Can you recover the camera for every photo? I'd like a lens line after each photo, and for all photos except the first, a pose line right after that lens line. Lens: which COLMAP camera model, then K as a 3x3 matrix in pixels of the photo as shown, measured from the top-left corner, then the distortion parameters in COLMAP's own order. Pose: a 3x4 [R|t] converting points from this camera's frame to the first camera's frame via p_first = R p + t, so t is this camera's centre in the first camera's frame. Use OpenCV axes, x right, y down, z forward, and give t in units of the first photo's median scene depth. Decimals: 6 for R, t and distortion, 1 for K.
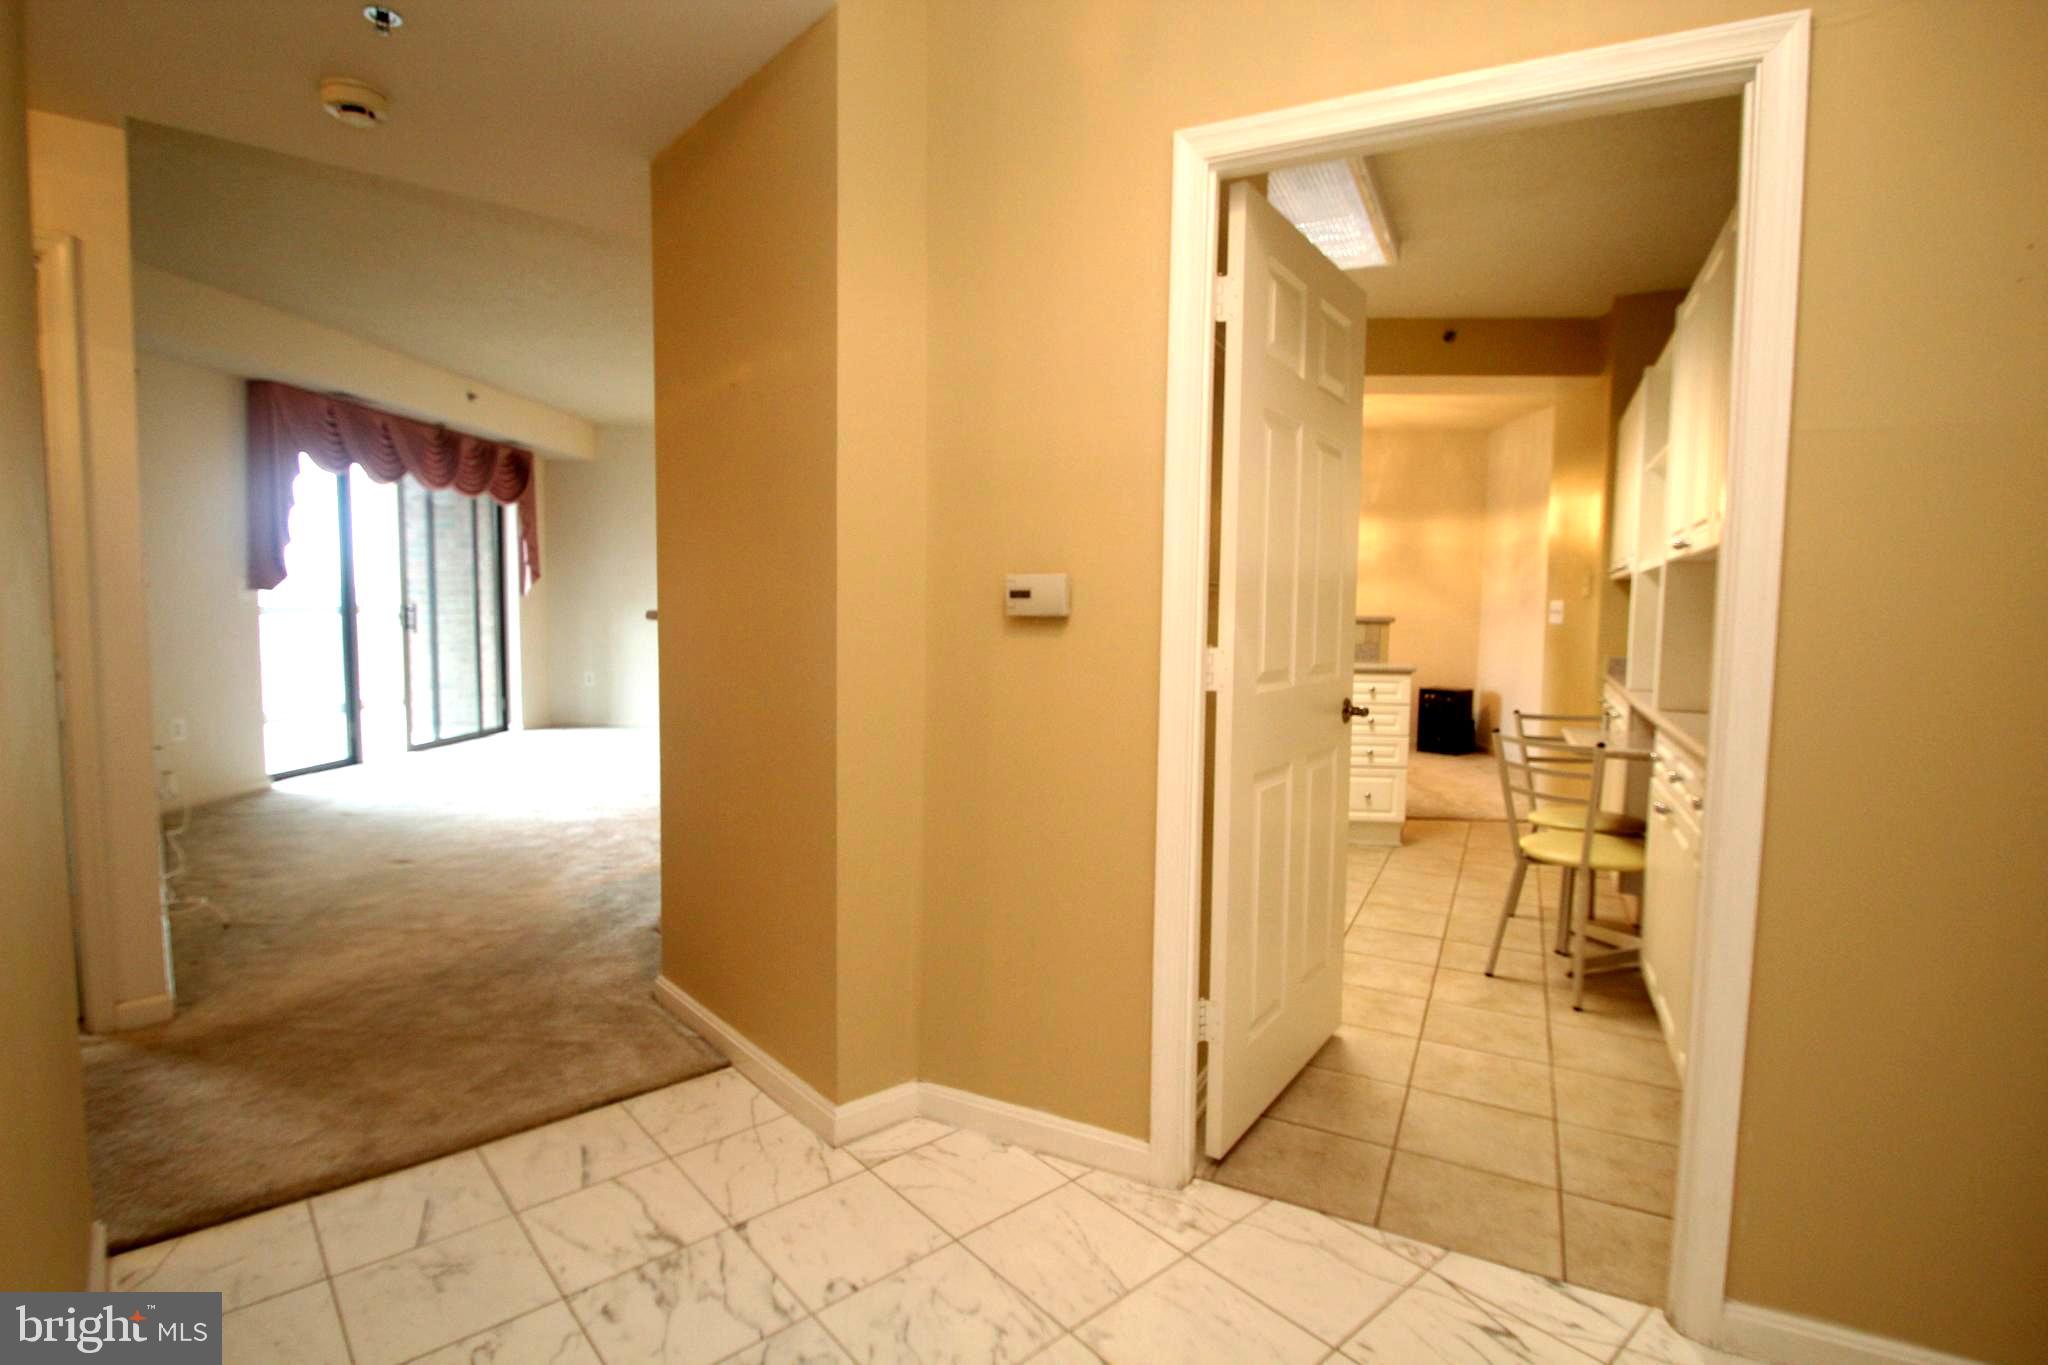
lens RADIAL K [[1010.8, 0, 1024.0], [0, 1010.8, 682.5], [0, 0, 1]] dist [0.000012, -0.000147]
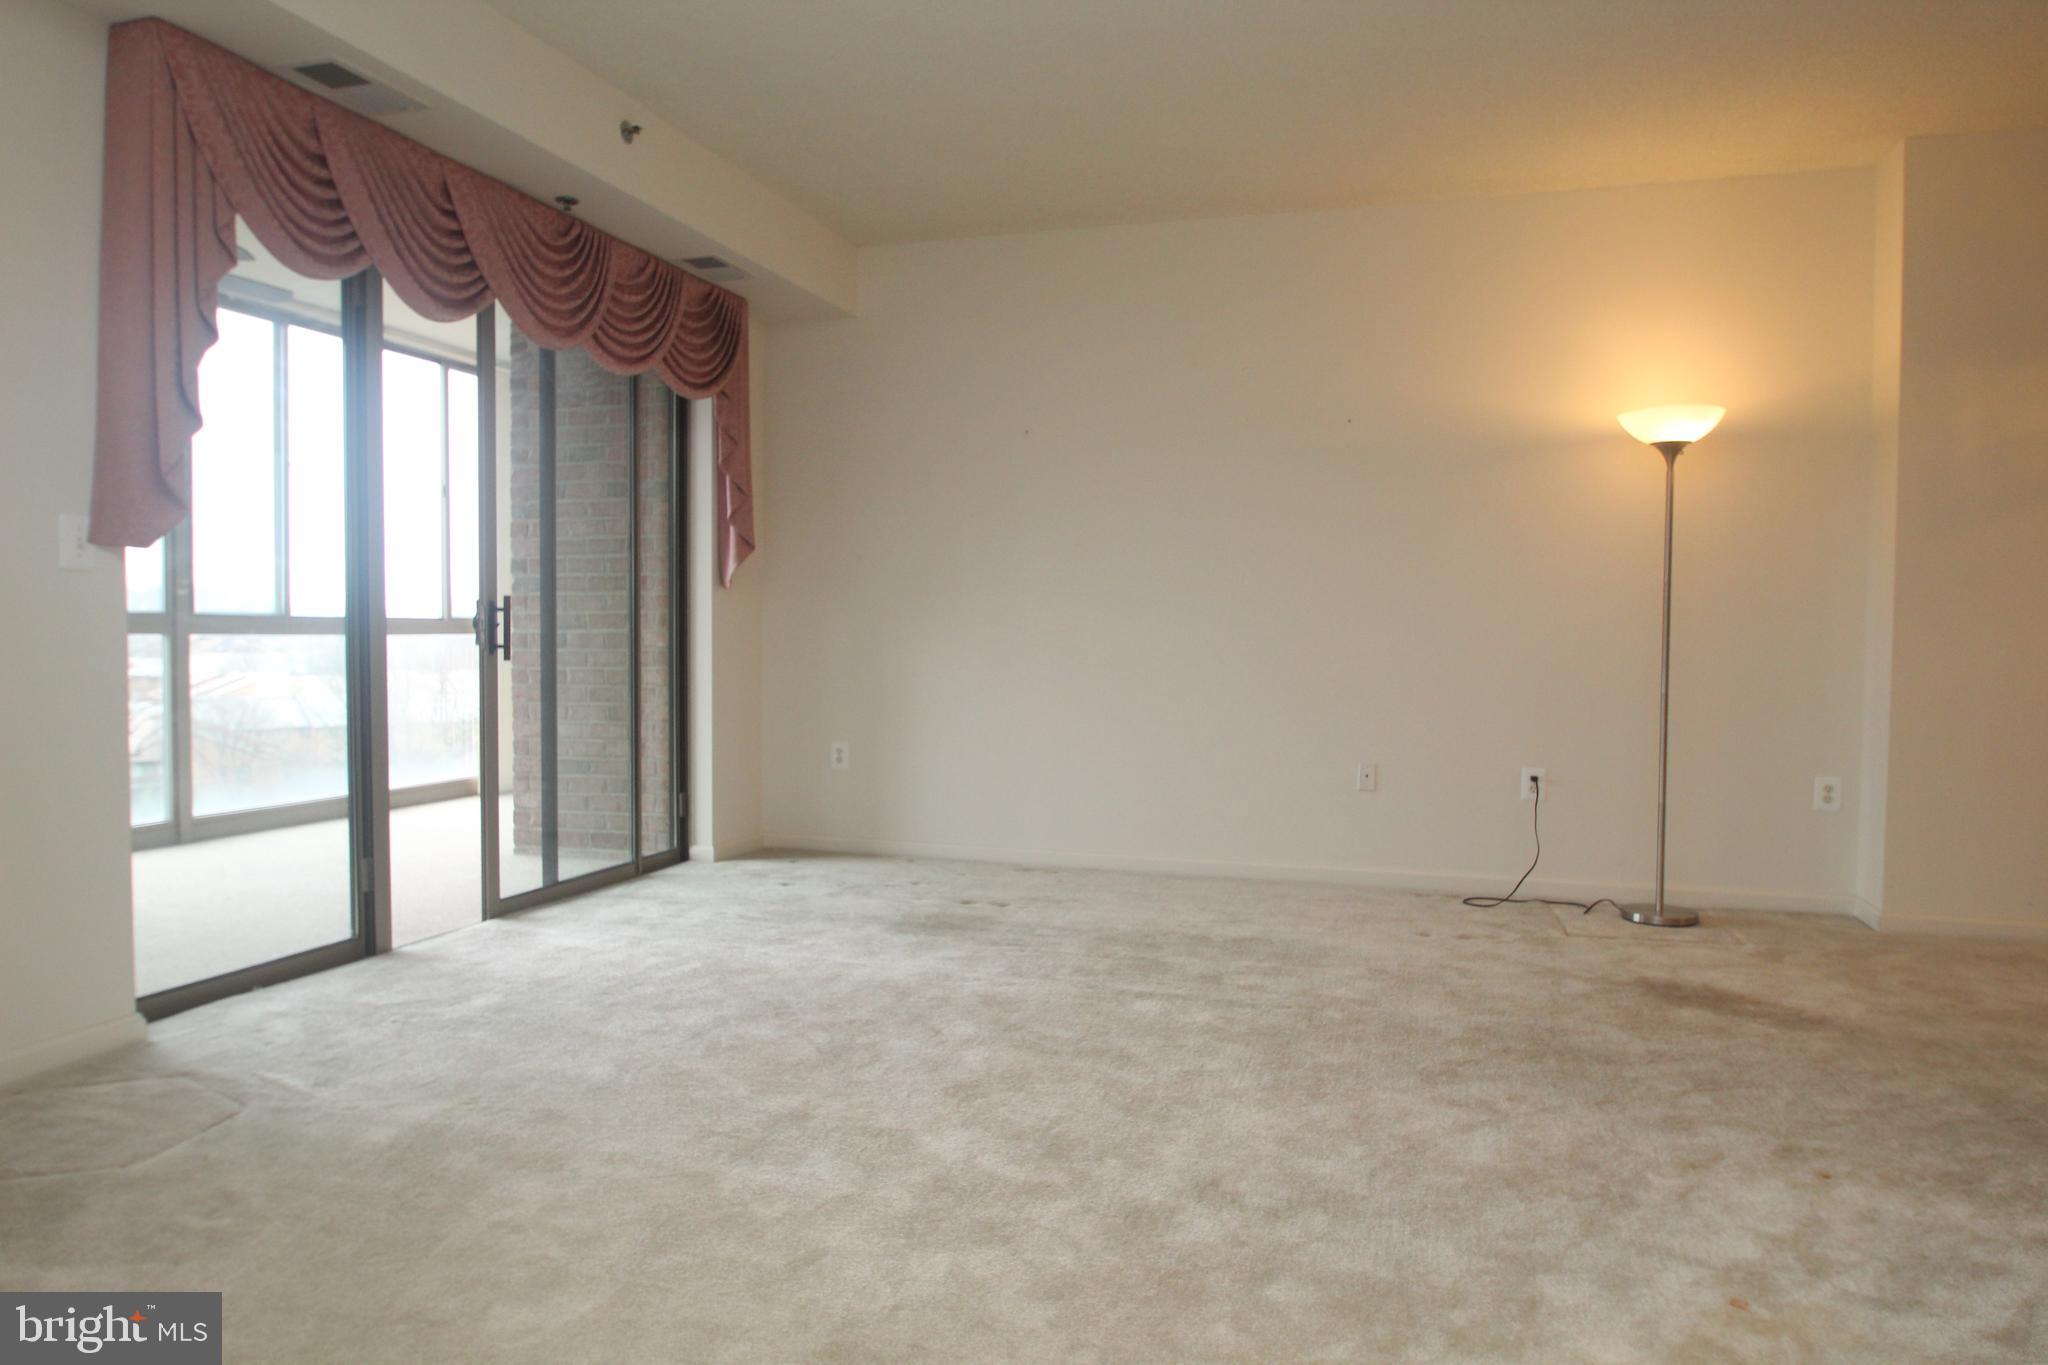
lens RADIAL K [[1264.7, 0, 1024.0], [0, 1264.7, 682.5], [0, 0, 1]] dist [0.000285, 0.000591]
pose [[0.978251, 0.005987, -0.207339, -0.230402], [-0.013421, 0.999316, -0.034468, -0.021019], [0.206990, 0.036501, 0.977662, 0.443426]]
